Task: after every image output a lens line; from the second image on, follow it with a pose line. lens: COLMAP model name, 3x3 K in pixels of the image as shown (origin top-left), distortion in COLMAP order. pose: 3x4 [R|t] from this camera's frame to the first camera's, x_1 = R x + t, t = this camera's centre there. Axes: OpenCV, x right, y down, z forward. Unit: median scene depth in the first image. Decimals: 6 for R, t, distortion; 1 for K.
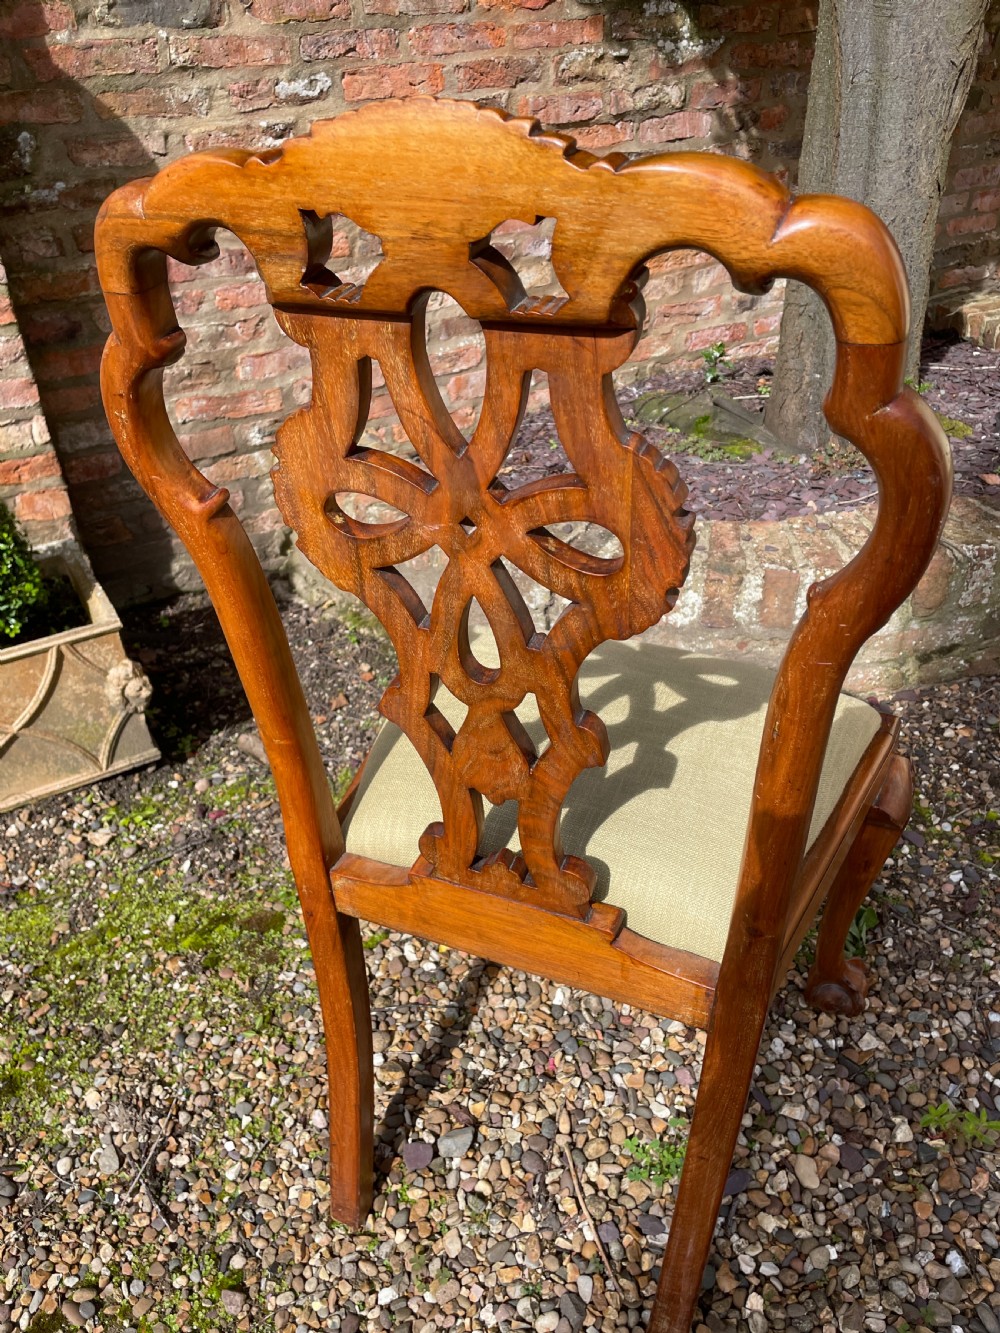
lens RADIAL K [[1007.6, 0, 493.7], [0, 1007.6, 665.6], [0, 0, 1]] dist [0.090496, -0.112509]
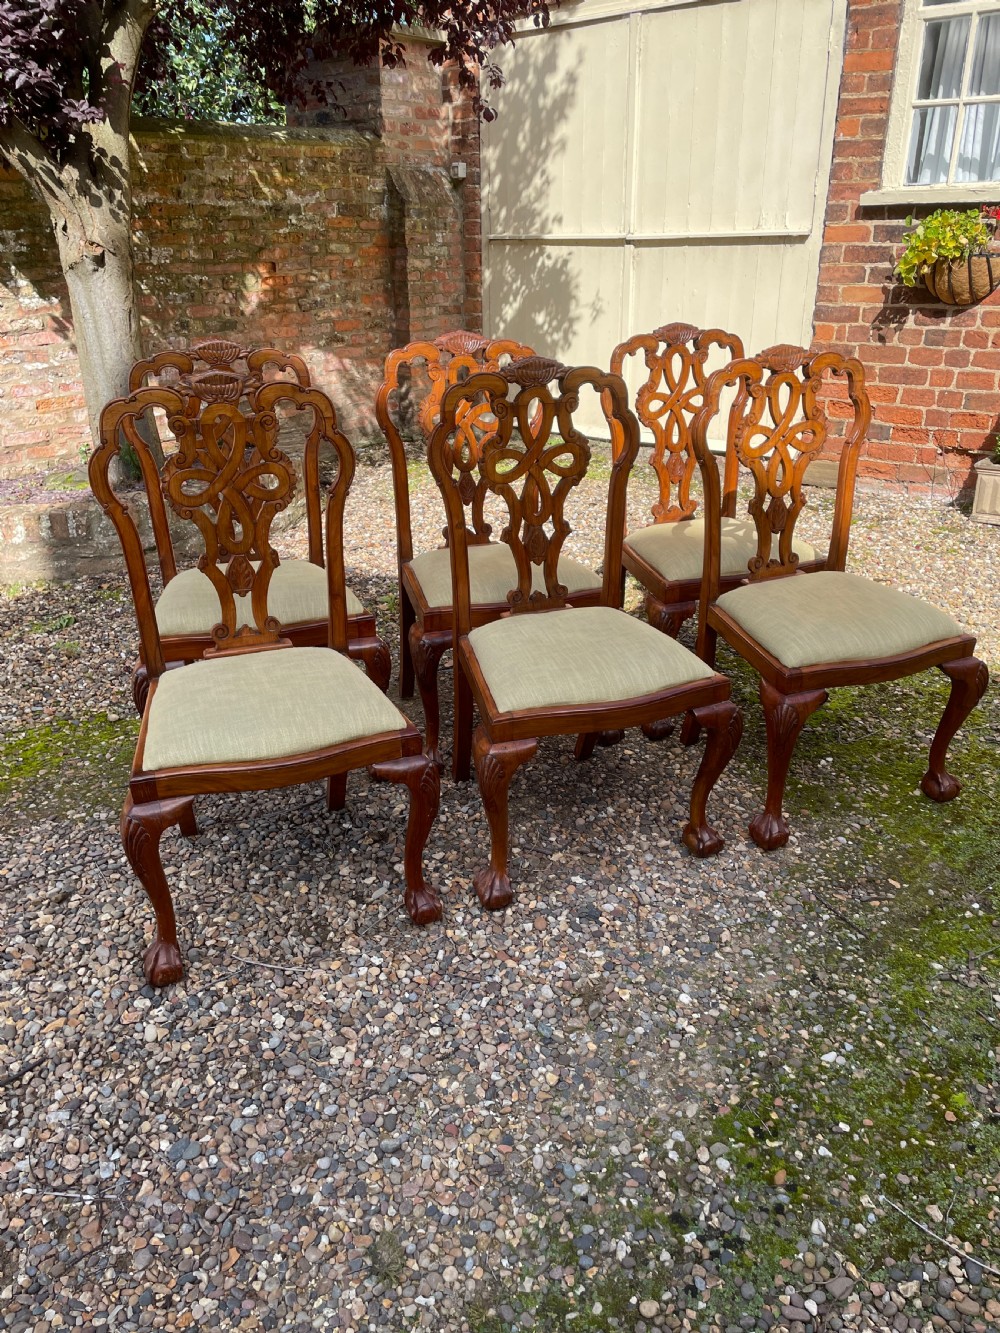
lens RADIAL K [[1007.6, 0, 493.0], [0, 1007.6, 665.6], [0, 0, 1]] dist [0.090496, -0.112509]
pose [[0.945804, -0.112056, 0.304794, 0.446140], [0.167243, 0.972616, -0.161395, 0.736481], [-0.278362, 0.203622, 0.938644, -1.290788]]
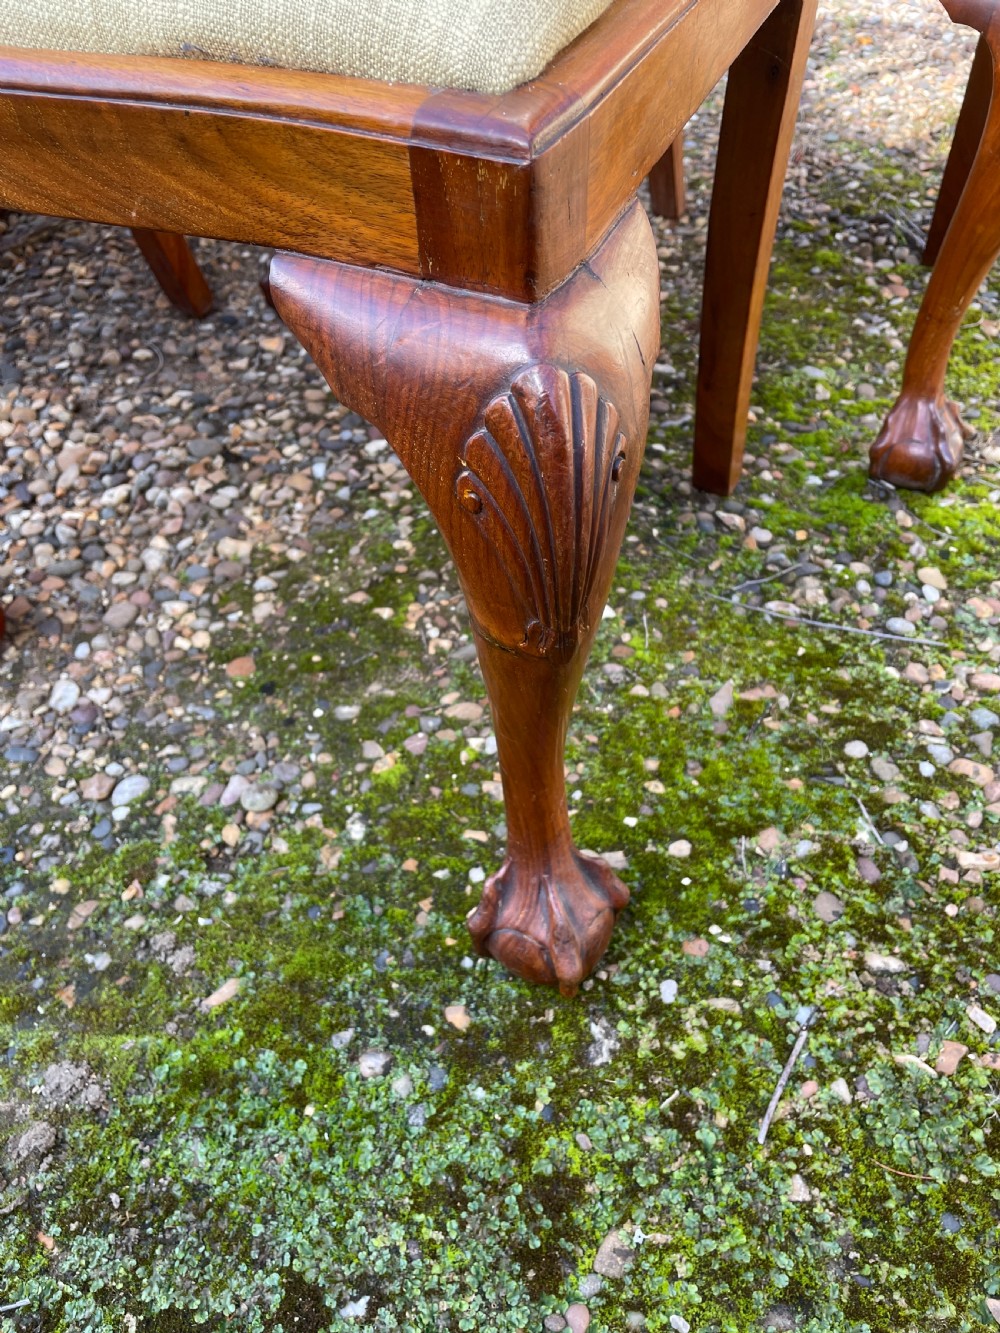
lens RADIAL K [[1007.6, 0, 506.8], [0, 1007.6, 671.7], [0, 0, 1]] dist [0.090496, -0.112509]
pose [[0.849368, 0.381461, -0.364777, 1.498831], [-0.309814, 0.919865, 0.240550, 0.642799], [0.427306, -0.091303, 0.899485, -0.402459]]
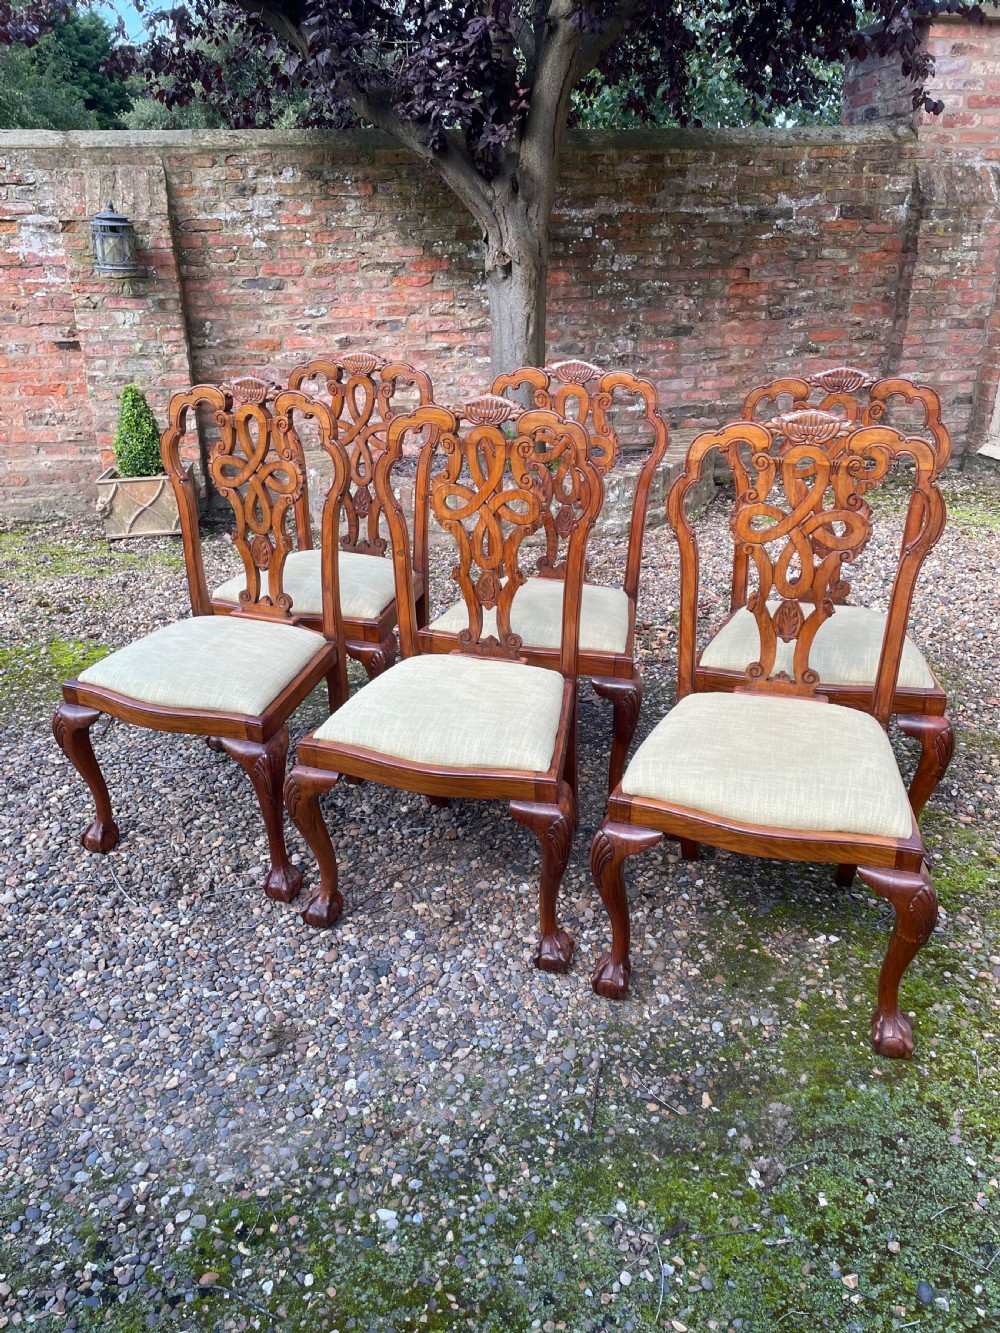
lens RADIAL K [[1007.6, 0, 500.5], [0, 1007.6, 660.4], [0, 0, 1]] dist [0.090496, -0.112509]
pose [[0.941268, 0.146341, -0.304300, 1.311650], [-0.198264, 0.969023, -0.147261, 0.650154], [0.273324, 0.198944, 0.941125, -1.264548]]
